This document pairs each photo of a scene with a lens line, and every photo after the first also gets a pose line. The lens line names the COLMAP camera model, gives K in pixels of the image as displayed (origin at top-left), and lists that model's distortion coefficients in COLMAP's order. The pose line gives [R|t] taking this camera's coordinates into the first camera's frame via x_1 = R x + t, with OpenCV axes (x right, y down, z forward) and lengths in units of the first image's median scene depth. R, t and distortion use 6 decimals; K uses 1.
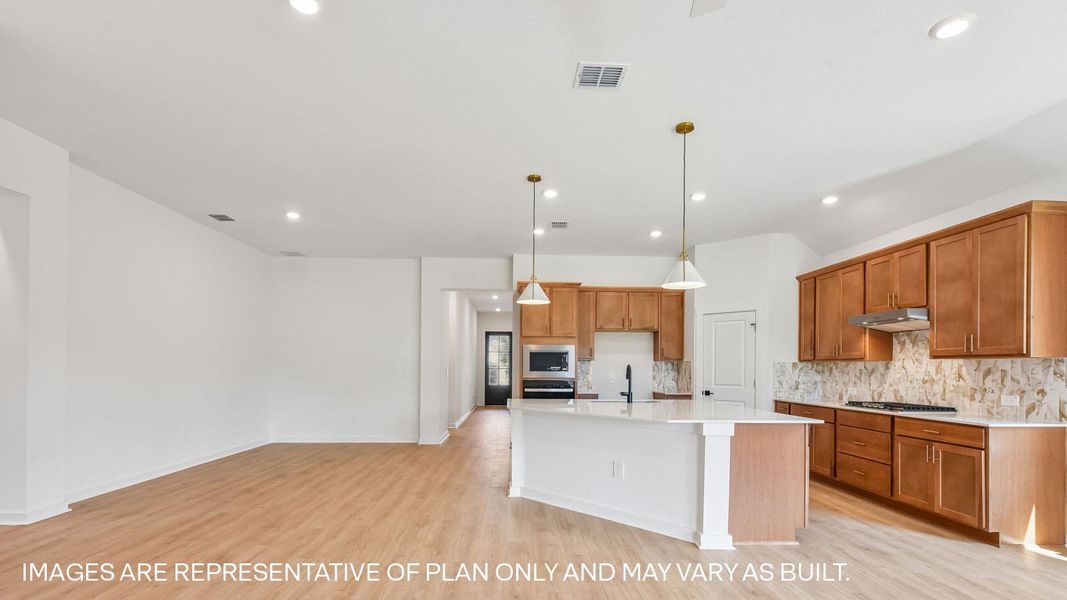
lens RADIAL K [[473.8, 0, 535.9], [0, 473.8, 366.7], [0, 0, 1]] dist [0.001607, -0.004506]
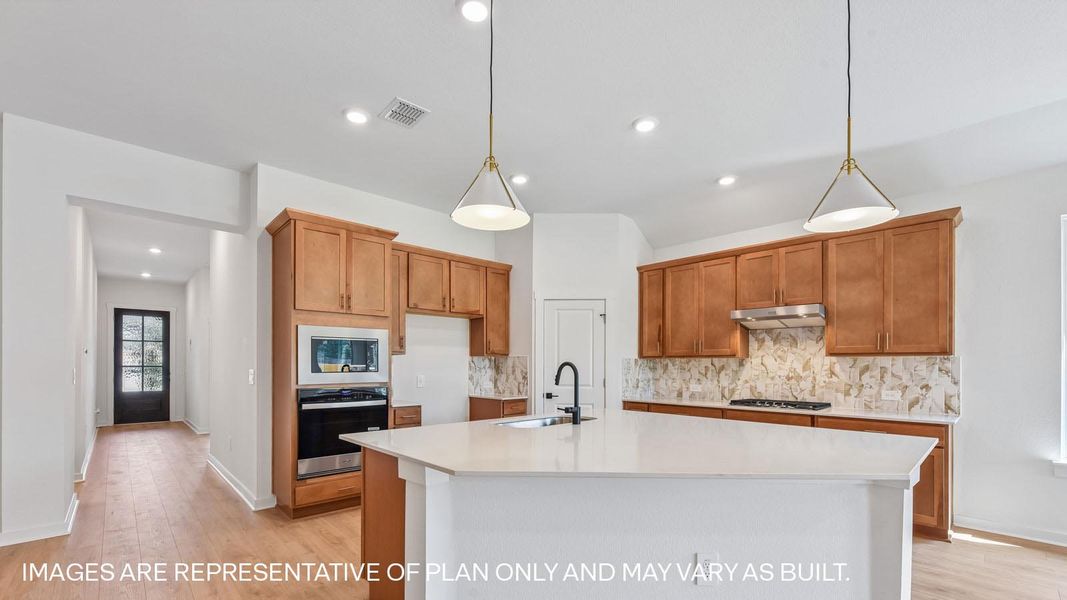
lens RADIAL K [[436.2, 0, 534.0], [0, 436.2, 364.0], [0, 0, 1]] dist [-0.001515, -0.006360]
pose [[0.755678, -0.003898, 0.654932, -0.212659], [0.000748, 0.999987, 0.005088, -0.004299], [-0.654943, -0.003355, 0.755671, 0.614827]]
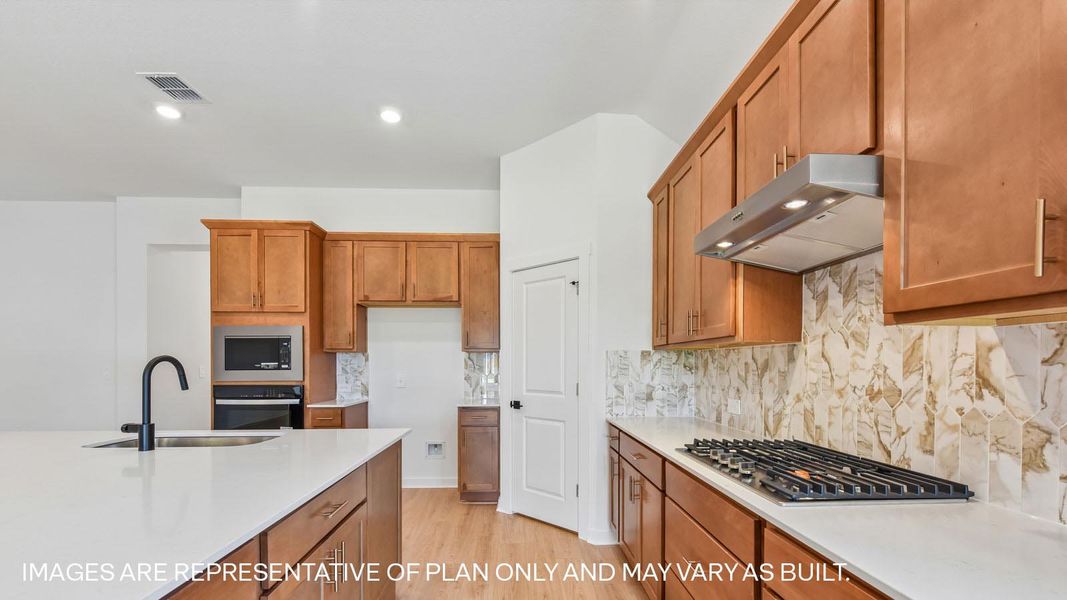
lens RADIAL K [[436.2, 0, 536.7], [0, 436.2, 366.9], [0, 0, 1]] dist [-0.001515, -0.006360]
pose [[0.999957, -0.008645, 0.003231, 0.533249], [0.008614, 0.999917, 0.009578, 0.004763], [-0.003314, -0.009550, 0.999949, 0.633750]]
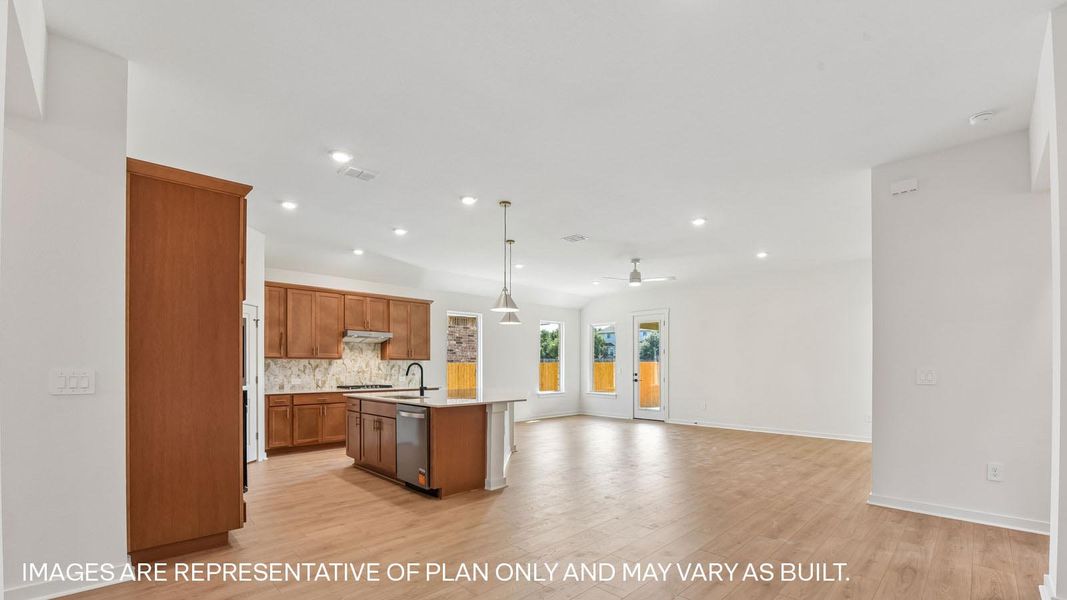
lens RADIAL K [[436.2, 0, 530.0], [0, 436.2, 367.9], [0, 0, 1]] dist [-0.001515, -0.006360]
pose [[-0.657395, -0.014069, 0.753415, -0.781249], [-0.010982, 0.999898, 0.009090, -0.005532], [-0.753466, -0.002298, -0.657482, 1.509666]]
